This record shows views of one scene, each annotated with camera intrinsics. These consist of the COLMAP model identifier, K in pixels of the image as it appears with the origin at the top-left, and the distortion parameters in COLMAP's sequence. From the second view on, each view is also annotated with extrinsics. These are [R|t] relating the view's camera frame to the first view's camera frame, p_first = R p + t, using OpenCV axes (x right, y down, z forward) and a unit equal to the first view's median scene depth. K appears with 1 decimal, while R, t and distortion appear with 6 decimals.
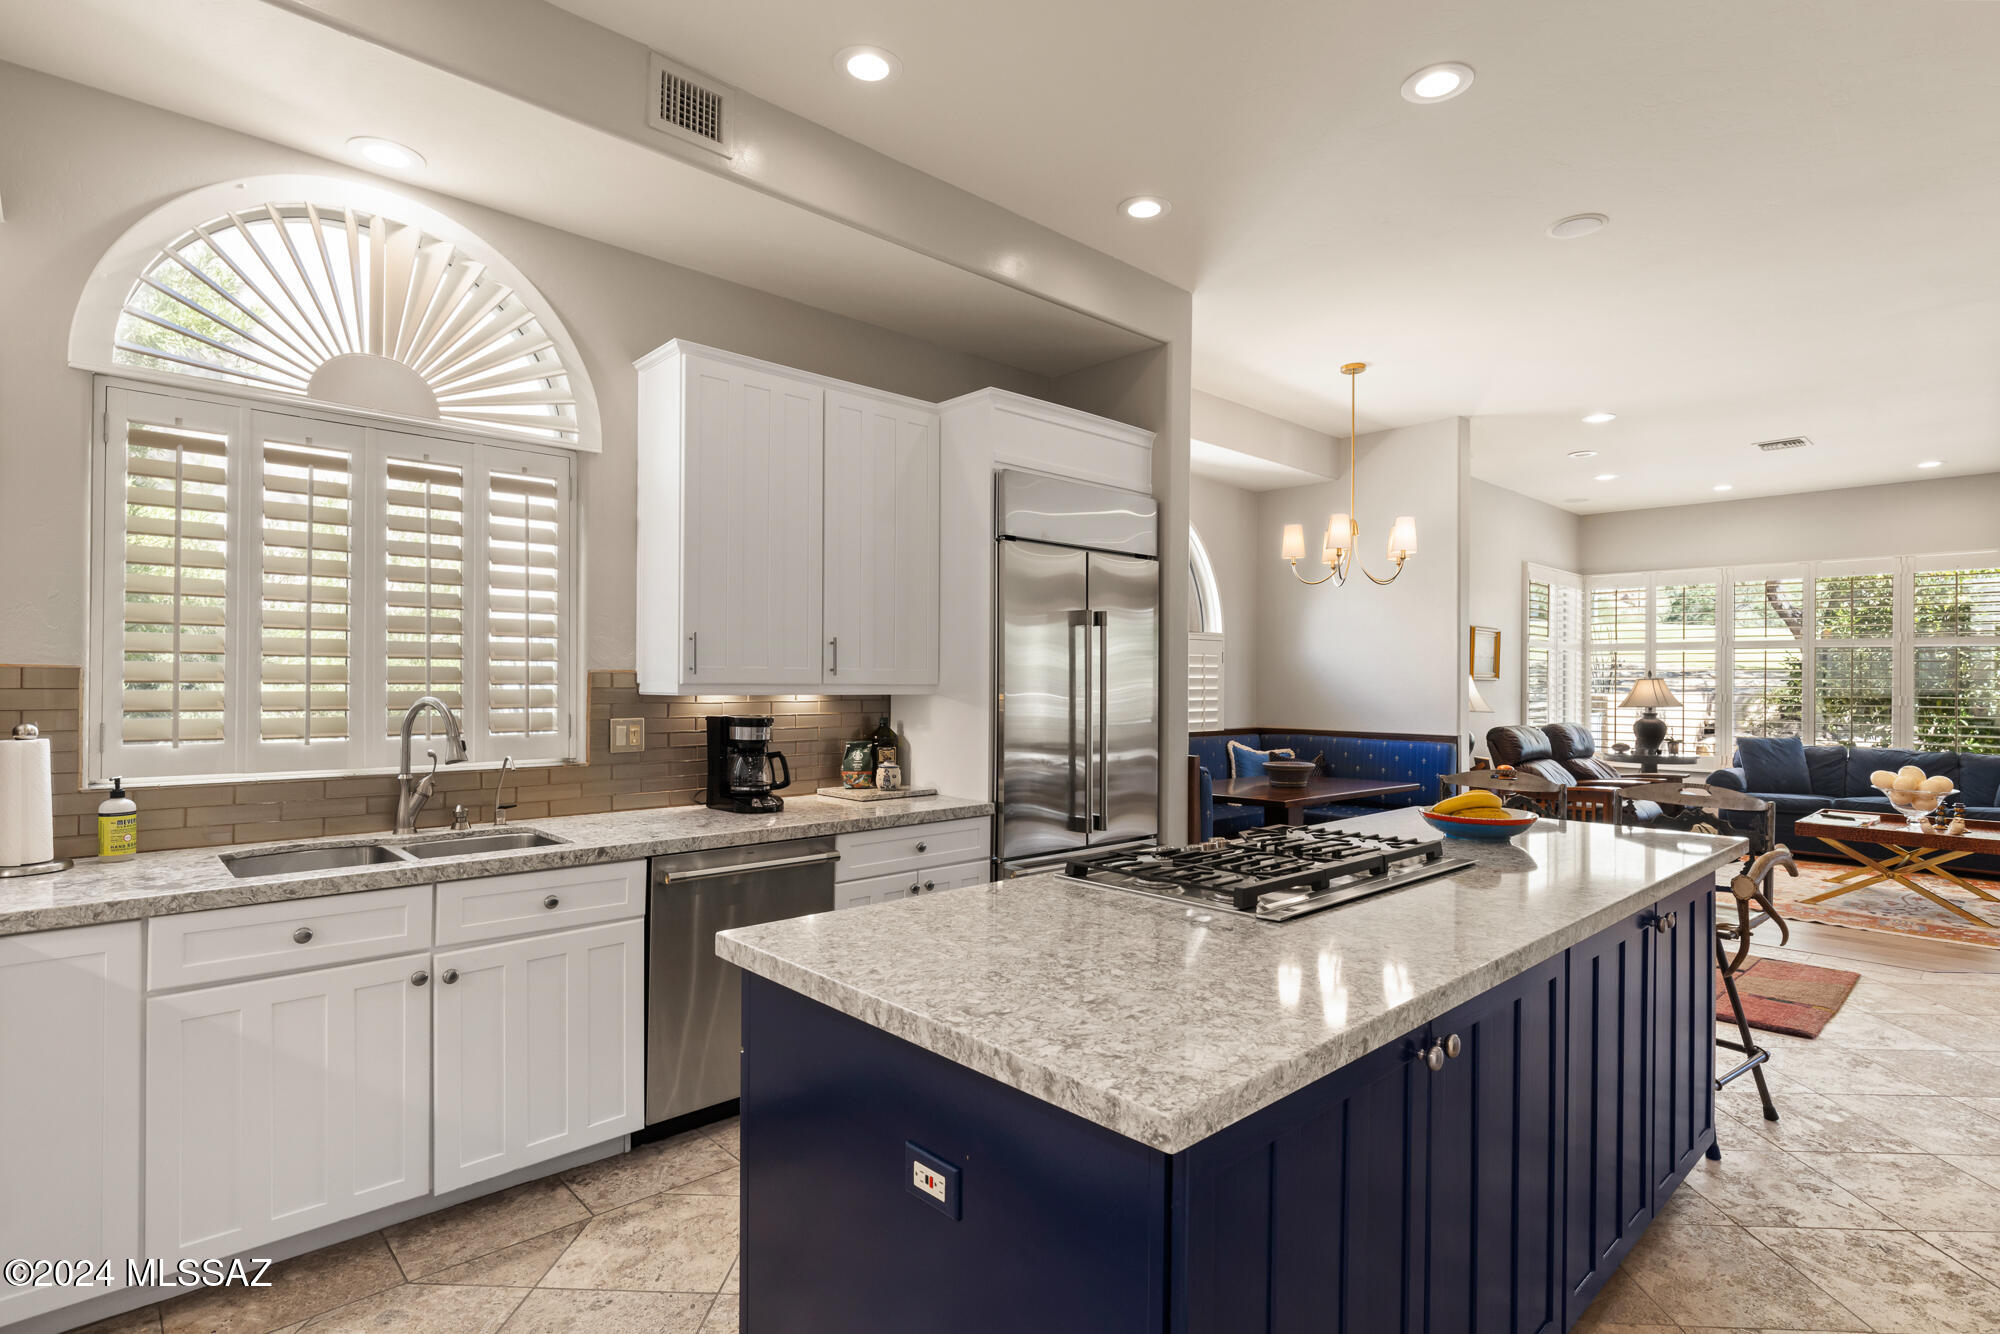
lens RADIAL K [[988.1, 0, 1003.5], [0, 988.1, 677.8], [0, 0, 1]] dist [-0.001146, -0.001077]
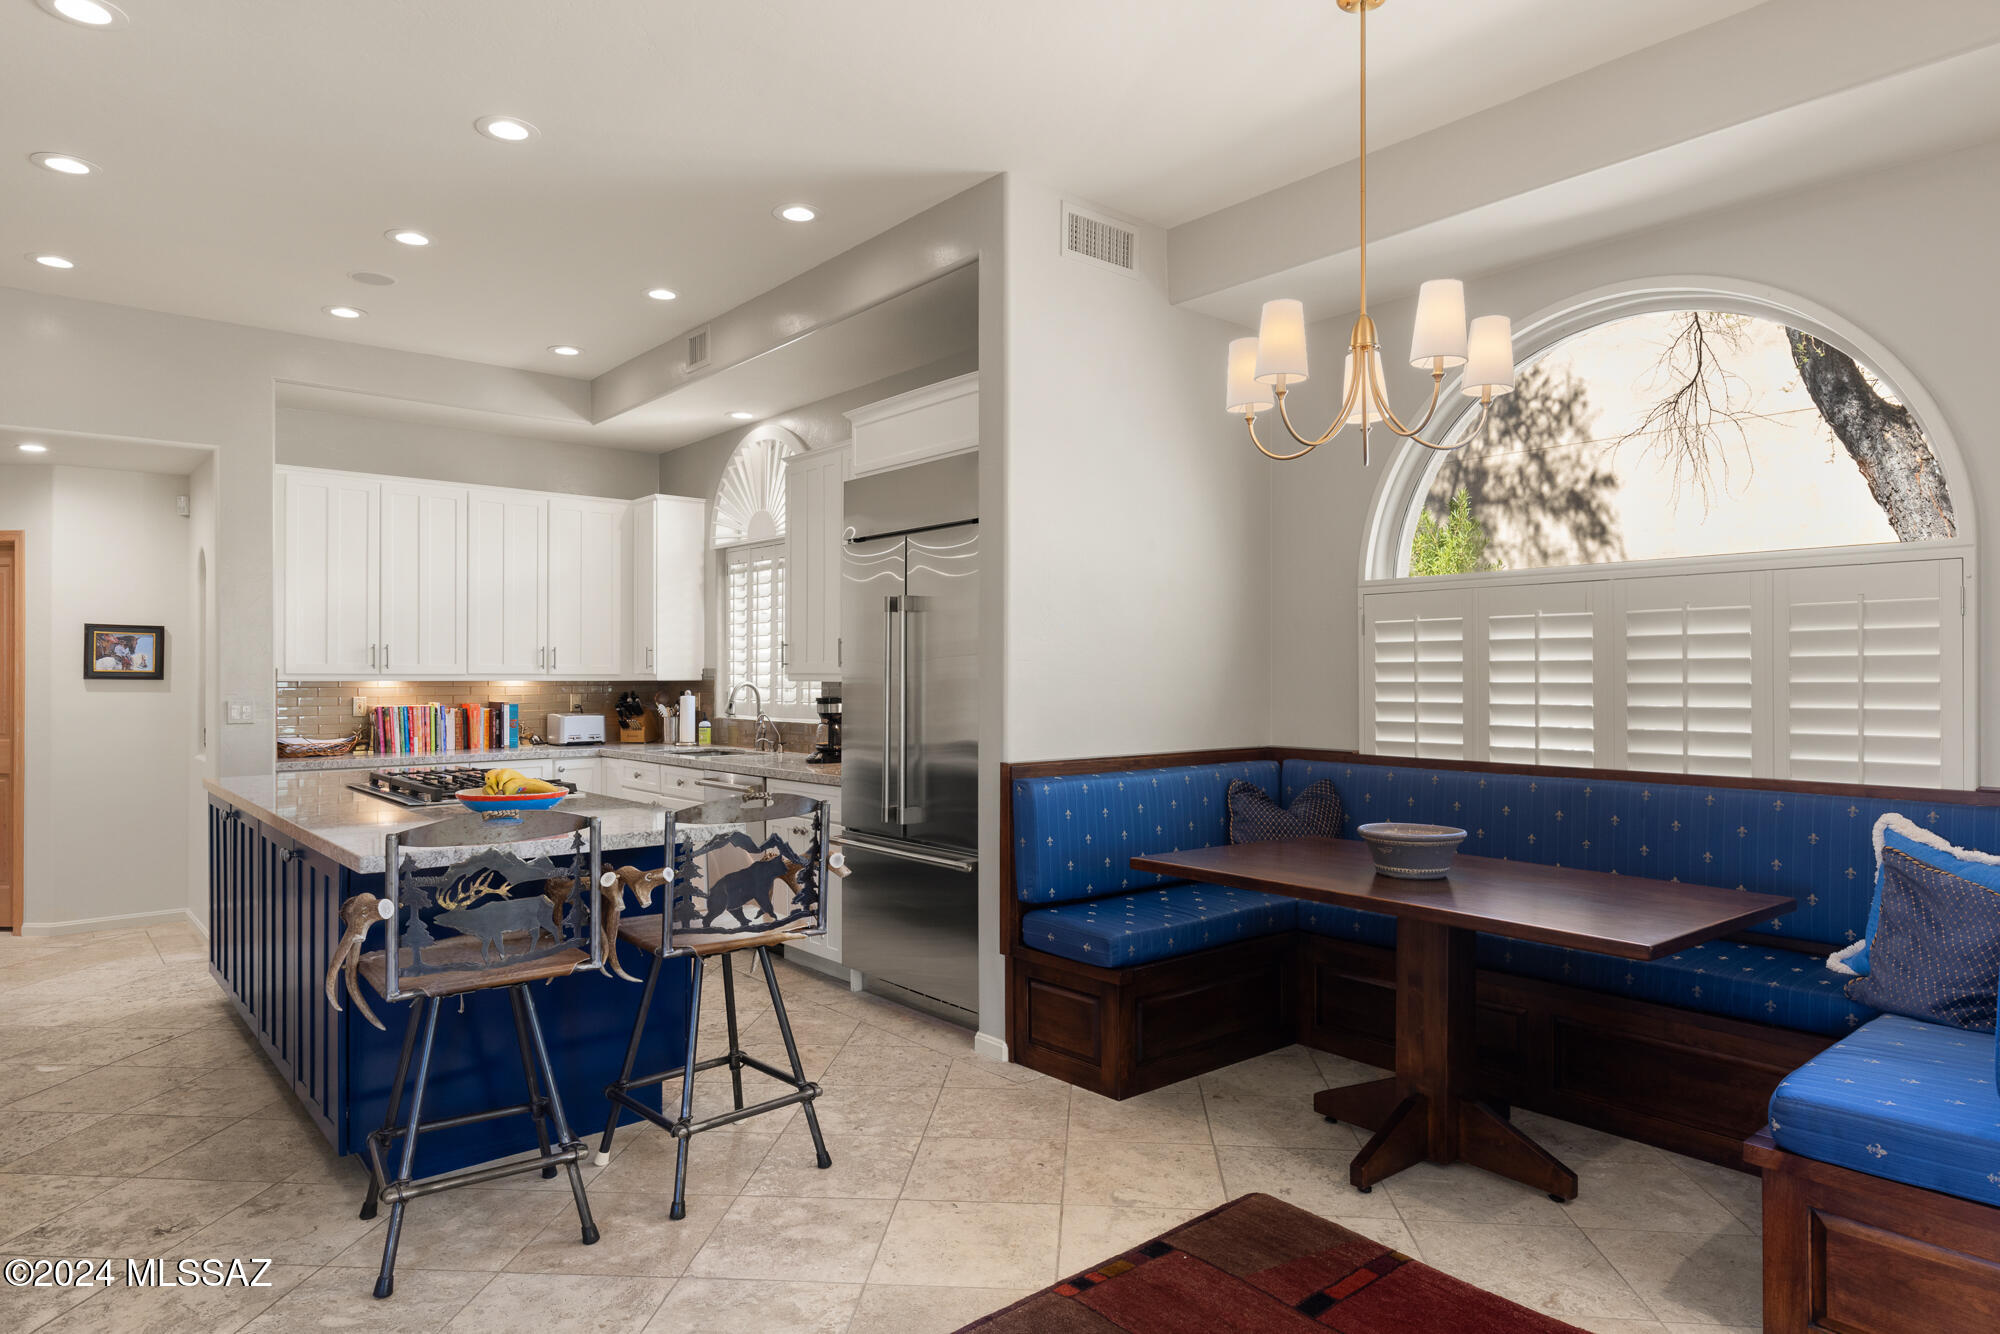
lens RADIAL K [[1182.5, 0, 1000.4], [0, 1182.5, 668.5], [0, 0, 1]] dist [0.001157, 0.000407]
pose [[-0.051621, -0.013045, -0.998582, 2.053575], [0.003670, 0.999905, -0.013252, 0.031768], [0.998660, -0.004349, -0.051568, 1.912353]]
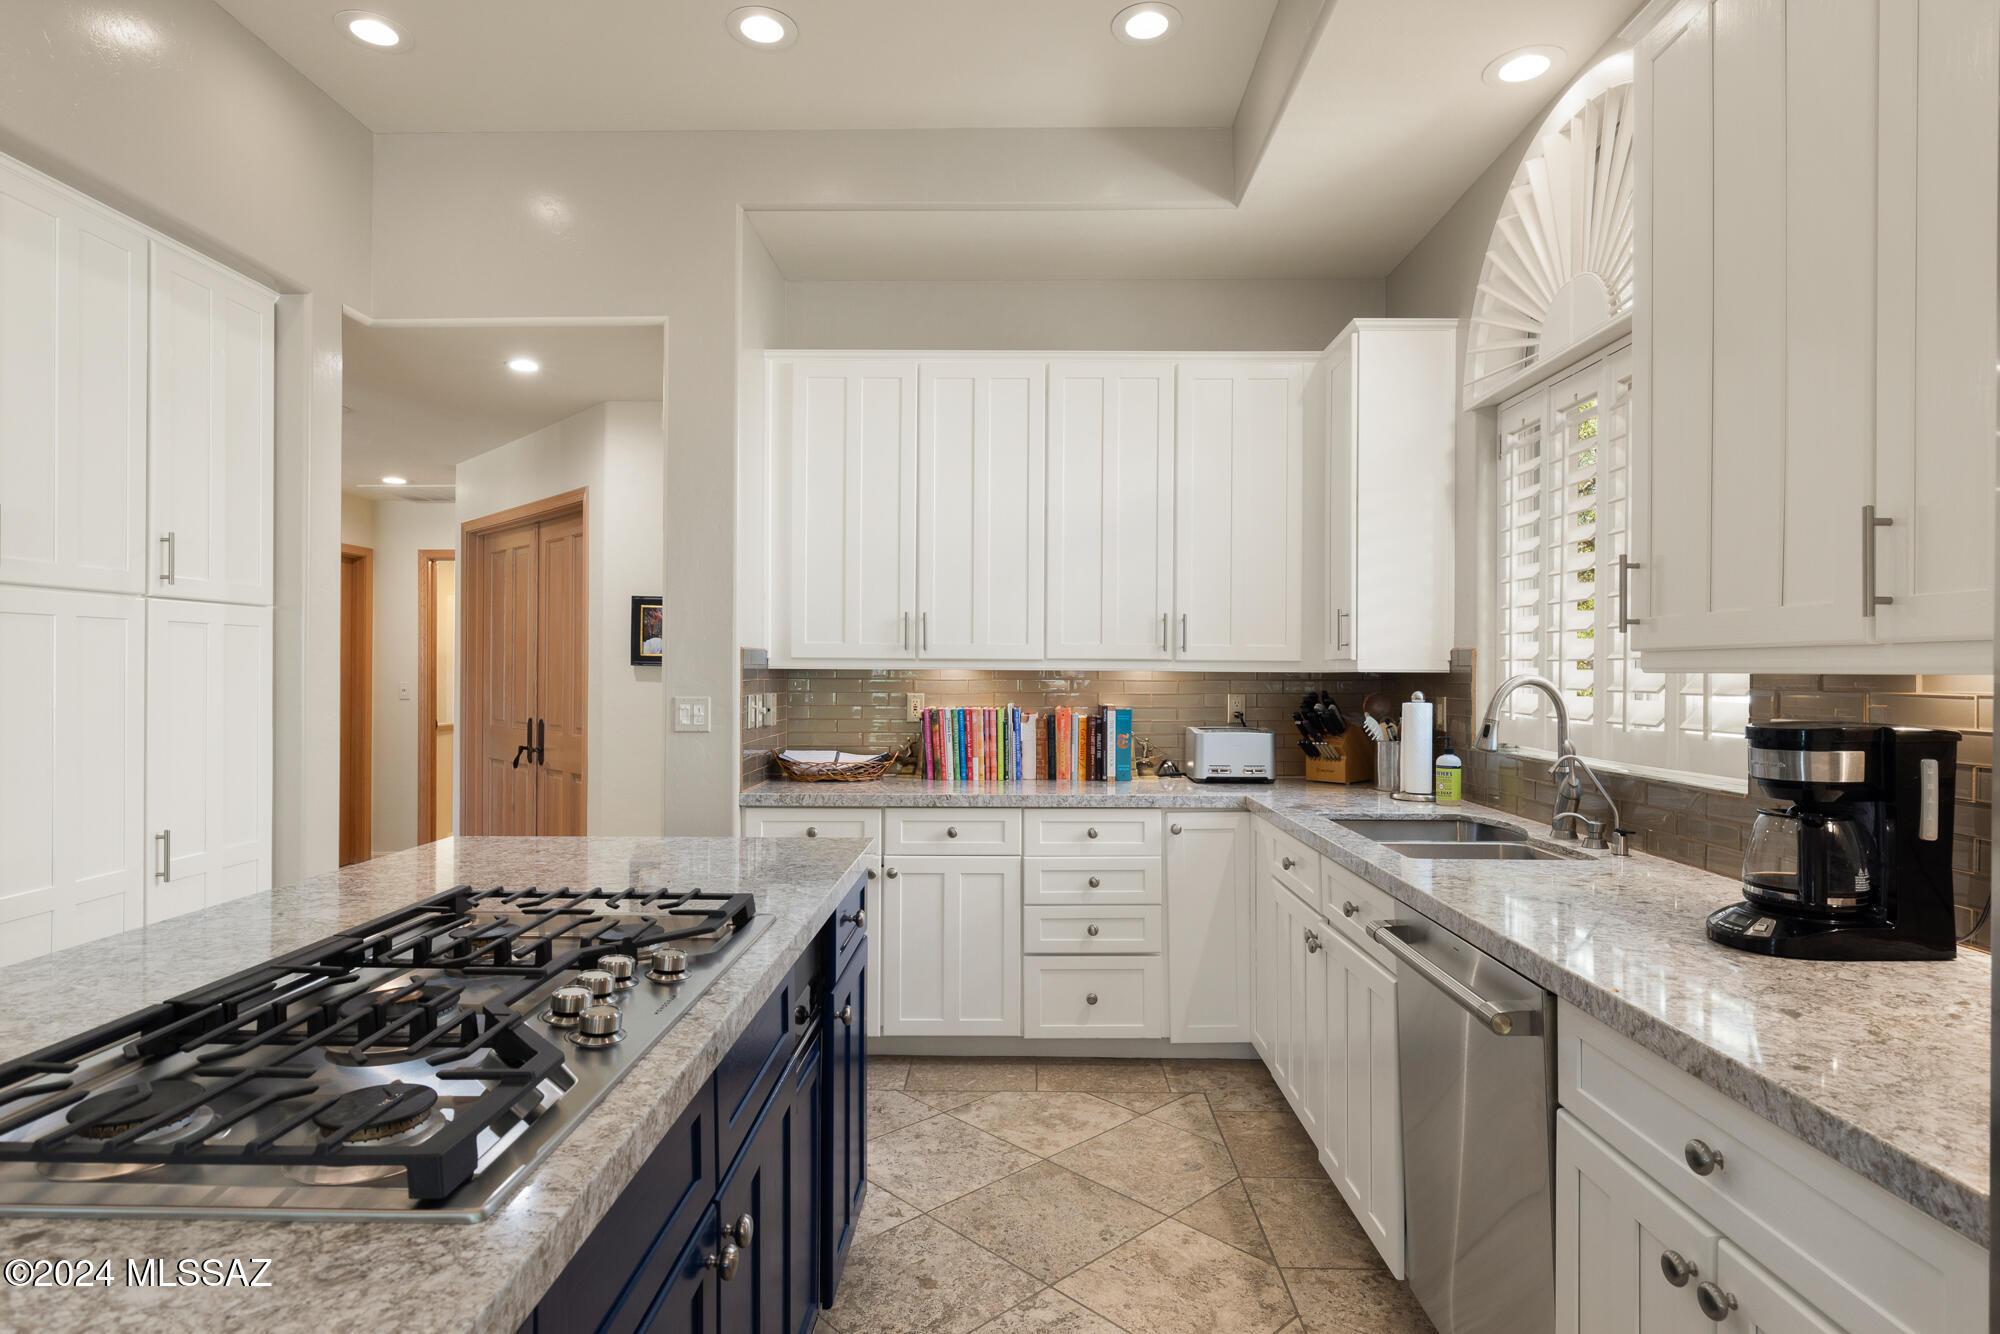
lens RADIAL K [[1069.3, 0, 994.9], [0, 1069.3, 665.8], [0, 0, 1]] dist [0.008094, 0.000787]
pose [[-0.699610, -0.013017, -0.714407, 0.457886], [-0.007470, 0.999913, -0.010904, 0.029859], [0.714486, -0.002292, -0.699646, 1.543196]]
